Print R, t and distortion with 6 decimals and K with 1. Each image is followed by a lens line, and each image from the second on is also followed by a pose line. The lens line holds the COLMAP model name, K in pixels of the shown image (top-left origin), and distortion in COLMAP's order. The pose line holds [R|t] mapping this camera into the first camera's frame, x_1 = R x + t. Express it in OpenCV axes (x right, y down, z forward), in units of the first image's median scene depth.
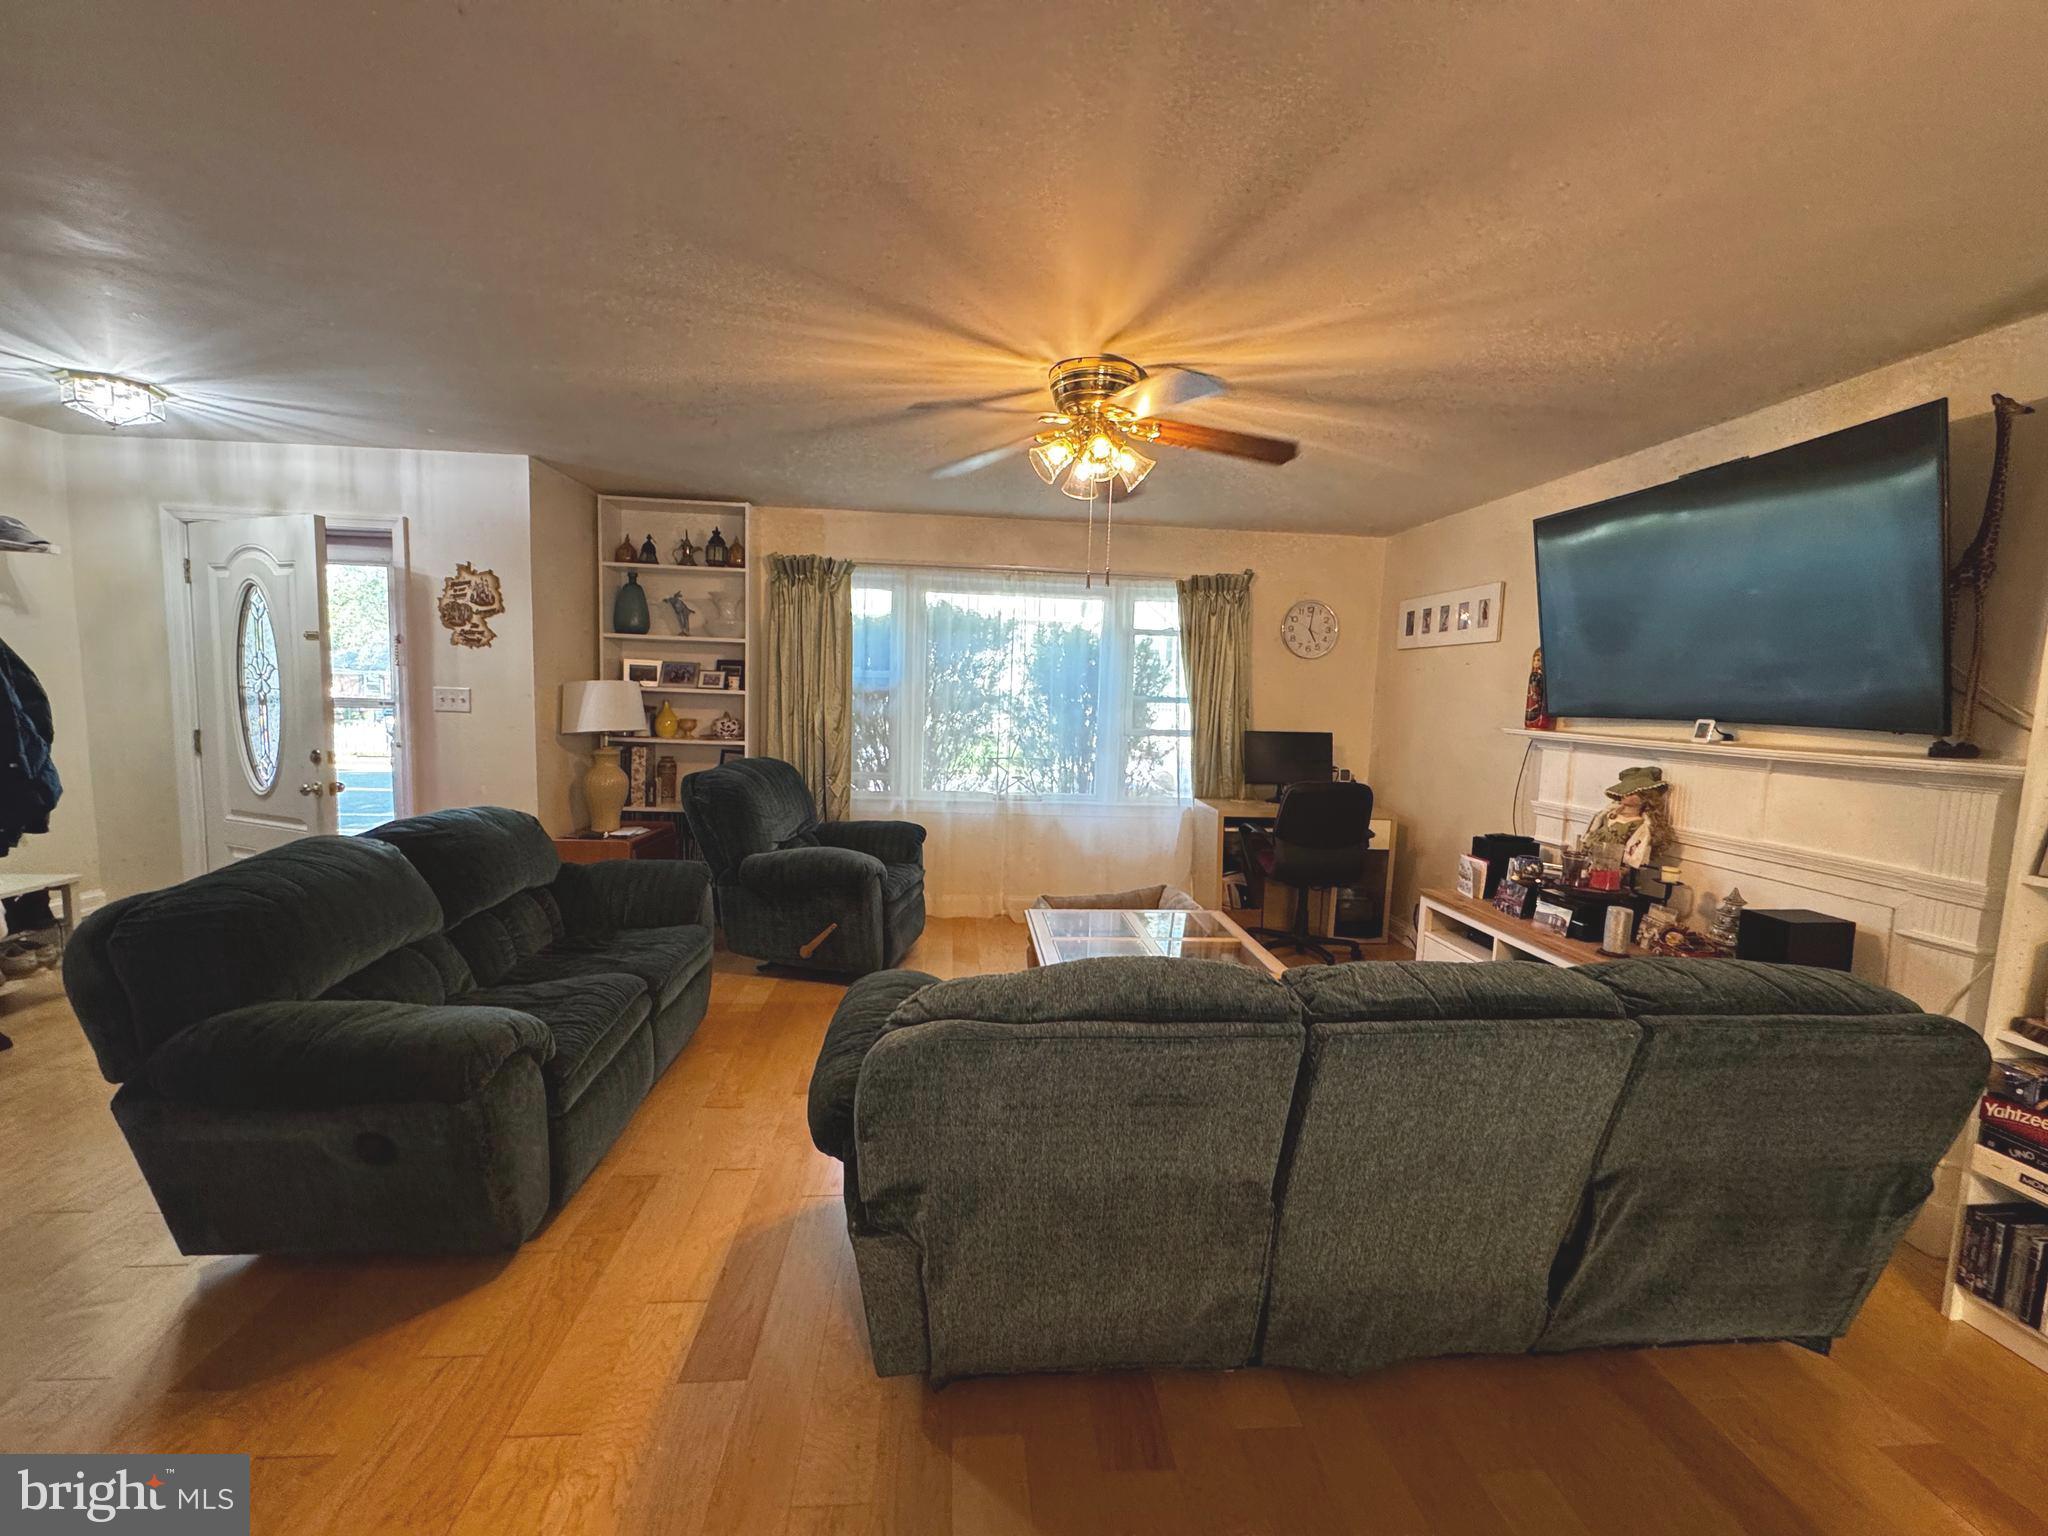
lens RADIAL K [[814.9, 0, 1027.4], [0, 814.9, 771.0], [0, 0, 1]] dist [-0.003846, 0.000848]
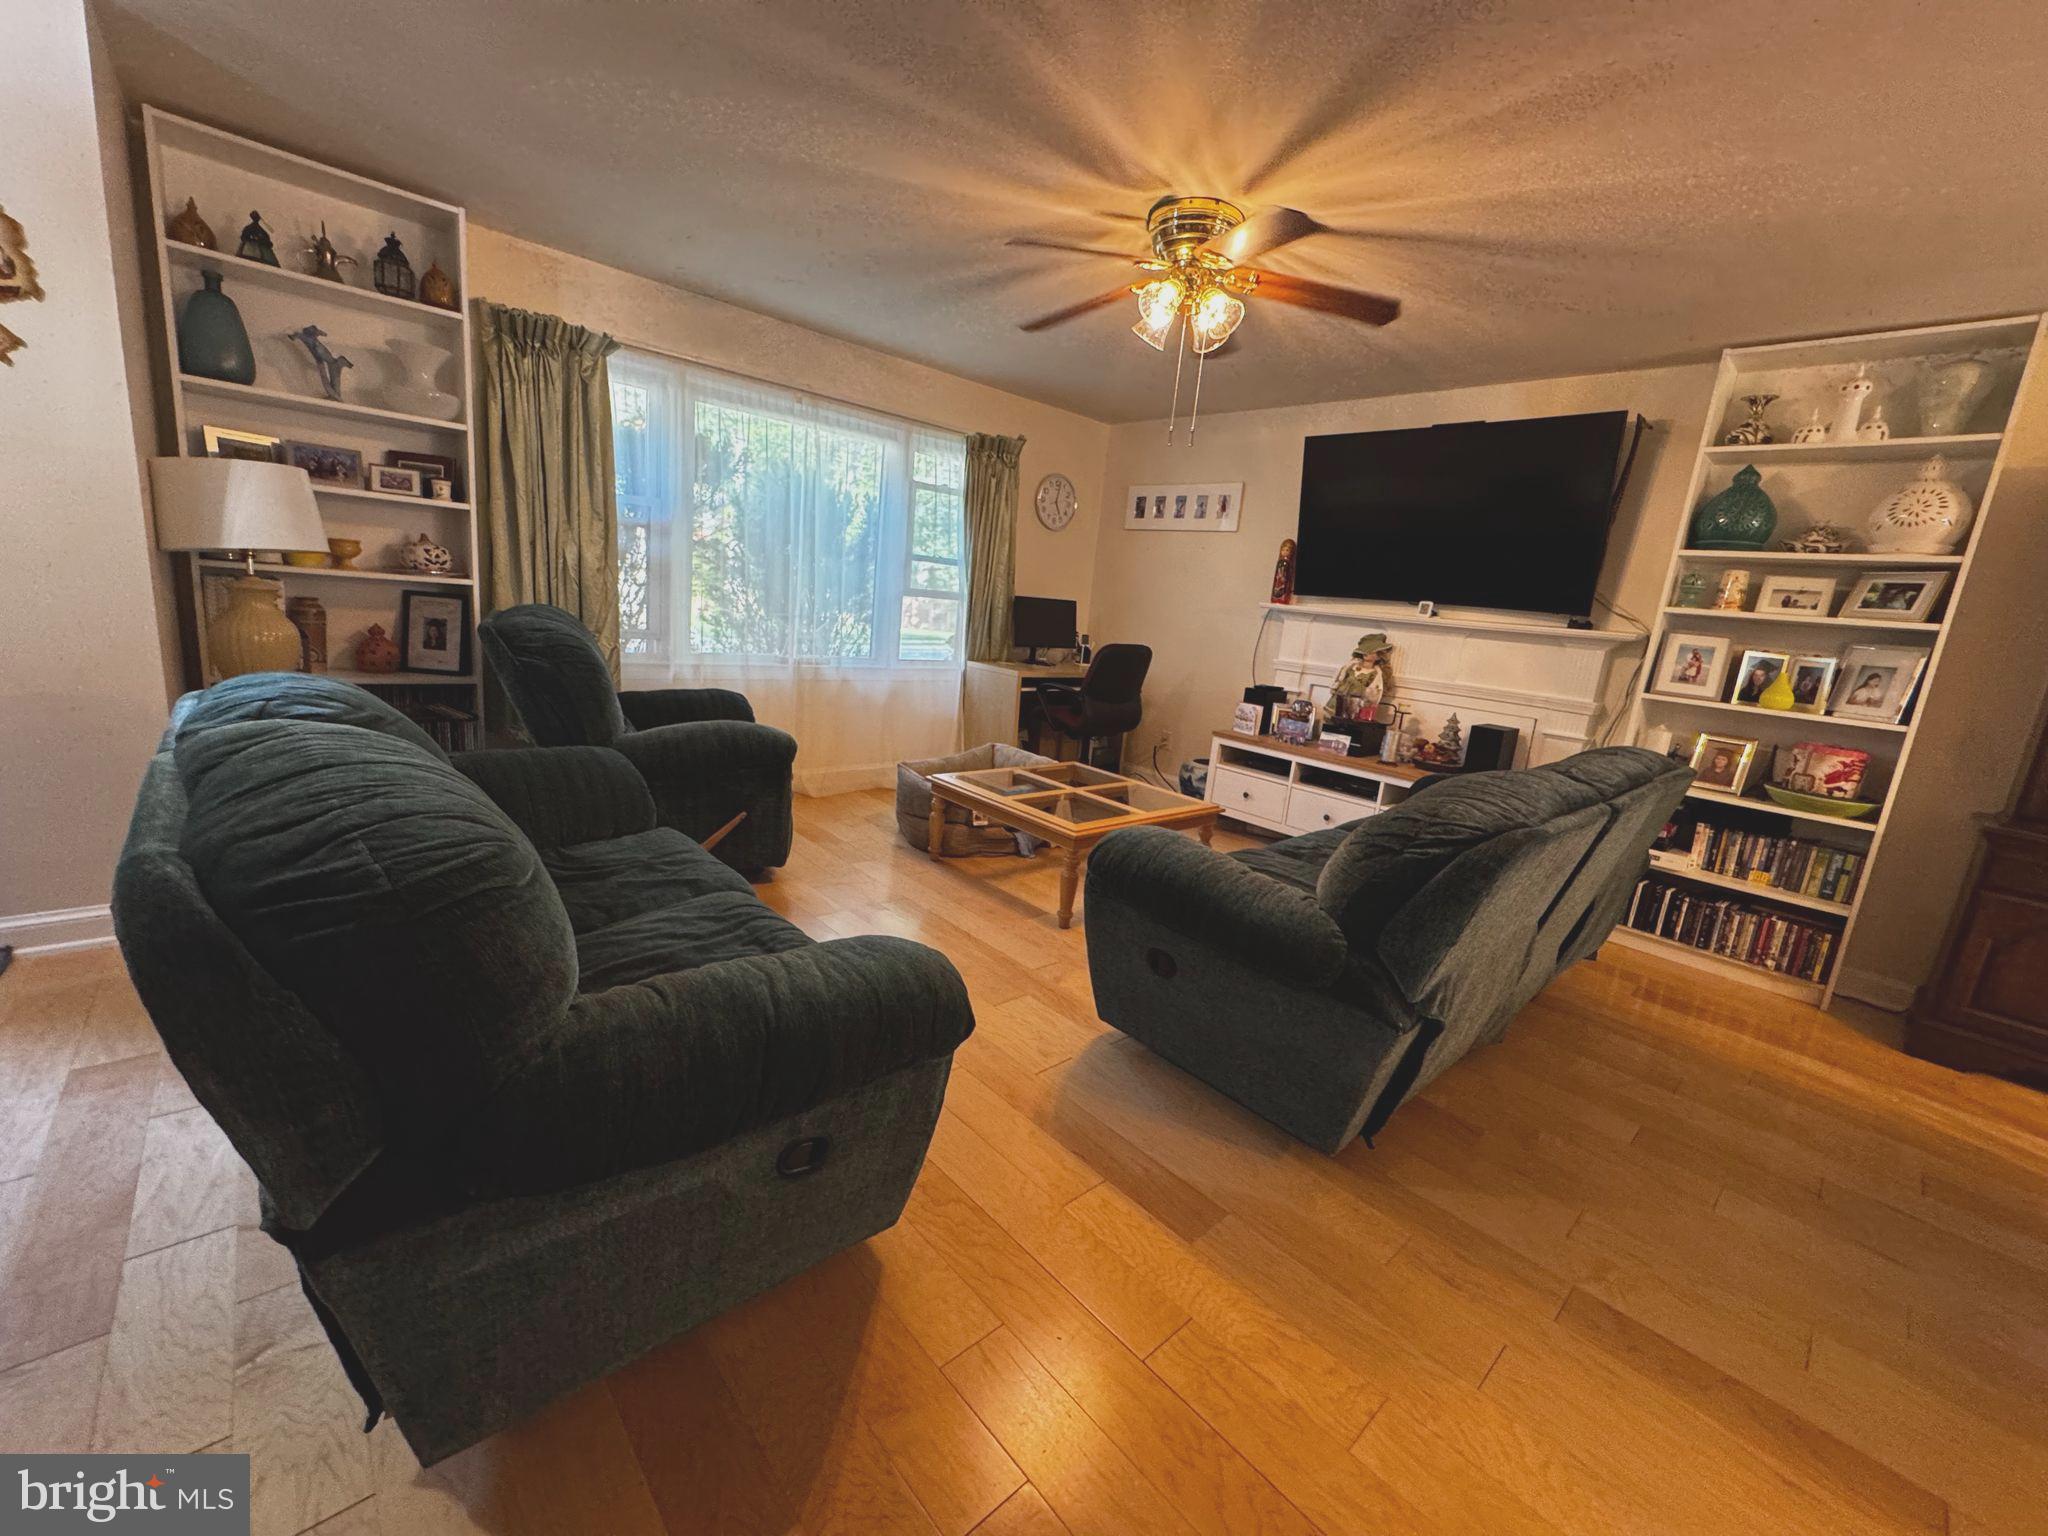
lens RADIAL K [[814.9, 0, 1026.8], [0, 814.9, 767.7], [0, 0, 1]] dist [-0.003846, 0.000848]
pose [[0.794854, -0.082898, 0.601112, -0.401005], [-0.010375, 0.988623, 0.150057, 0.013095], [-0.606713, -0.125510, 0.784950, 0.149333]]
